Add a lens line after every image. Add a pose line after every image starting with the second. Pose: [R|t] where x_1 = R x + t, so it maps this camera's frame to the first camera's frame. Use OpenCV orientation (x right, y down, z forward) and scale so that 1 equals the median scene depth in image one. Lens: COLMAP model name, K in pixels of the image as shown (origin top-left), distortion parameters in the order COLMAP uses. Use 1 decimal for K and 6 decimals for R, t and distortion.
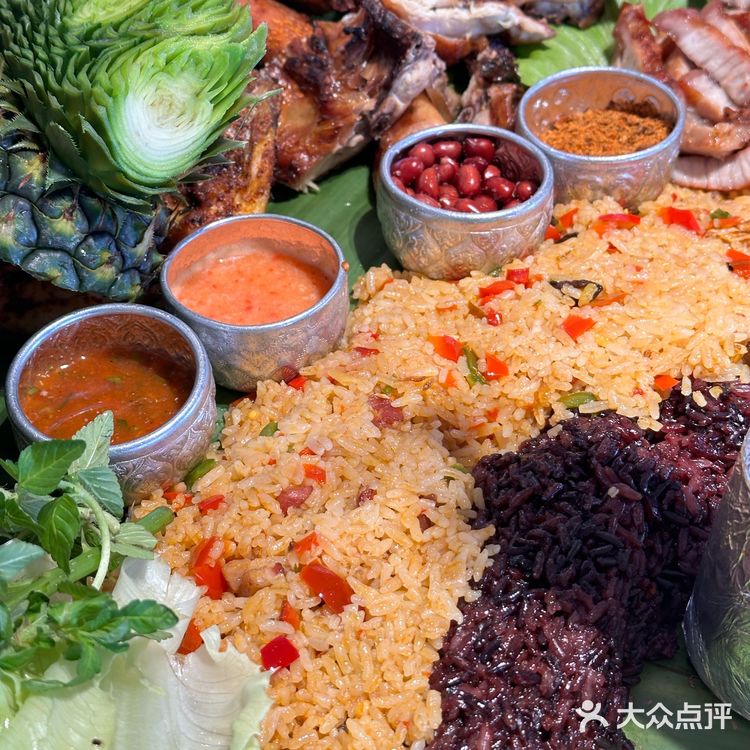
lens RADIAL K [[1460.5, 0, 372.0], [0, 1460.5, 375.2], [0, 0, 1]] dist [0.167453, 0.000000]
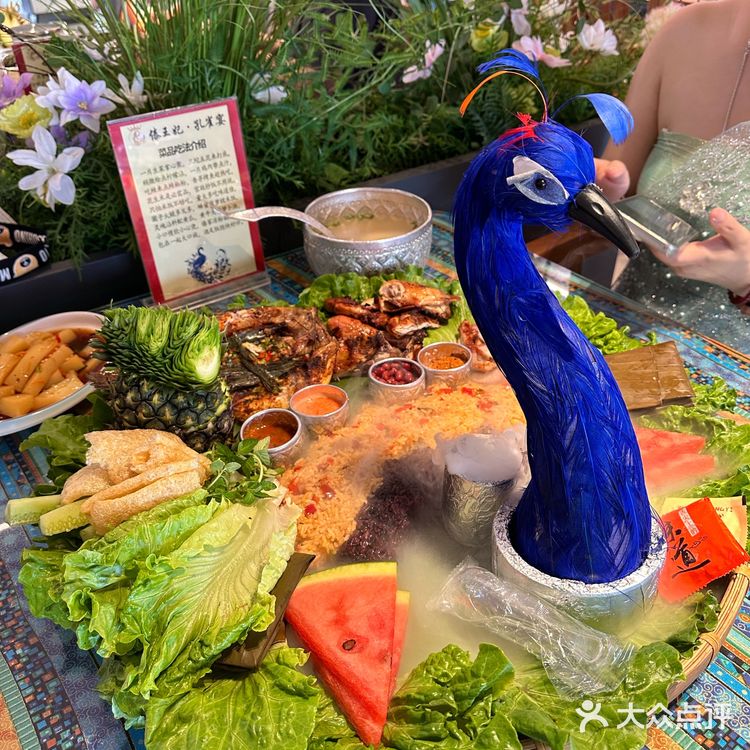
lens RADIAL K [[670.1, 0, 377.2], [0, 670.1, 376.2], [0, 0, 1]] dist [0.015439, 0.002802]
pose [[0.995616, 0.038566, -0.085217, 0.172952], [-0.051460, 0.986617, -0.154724, 0.102770], [0.078109, 0.158431, 0.984276, -0.438594]]
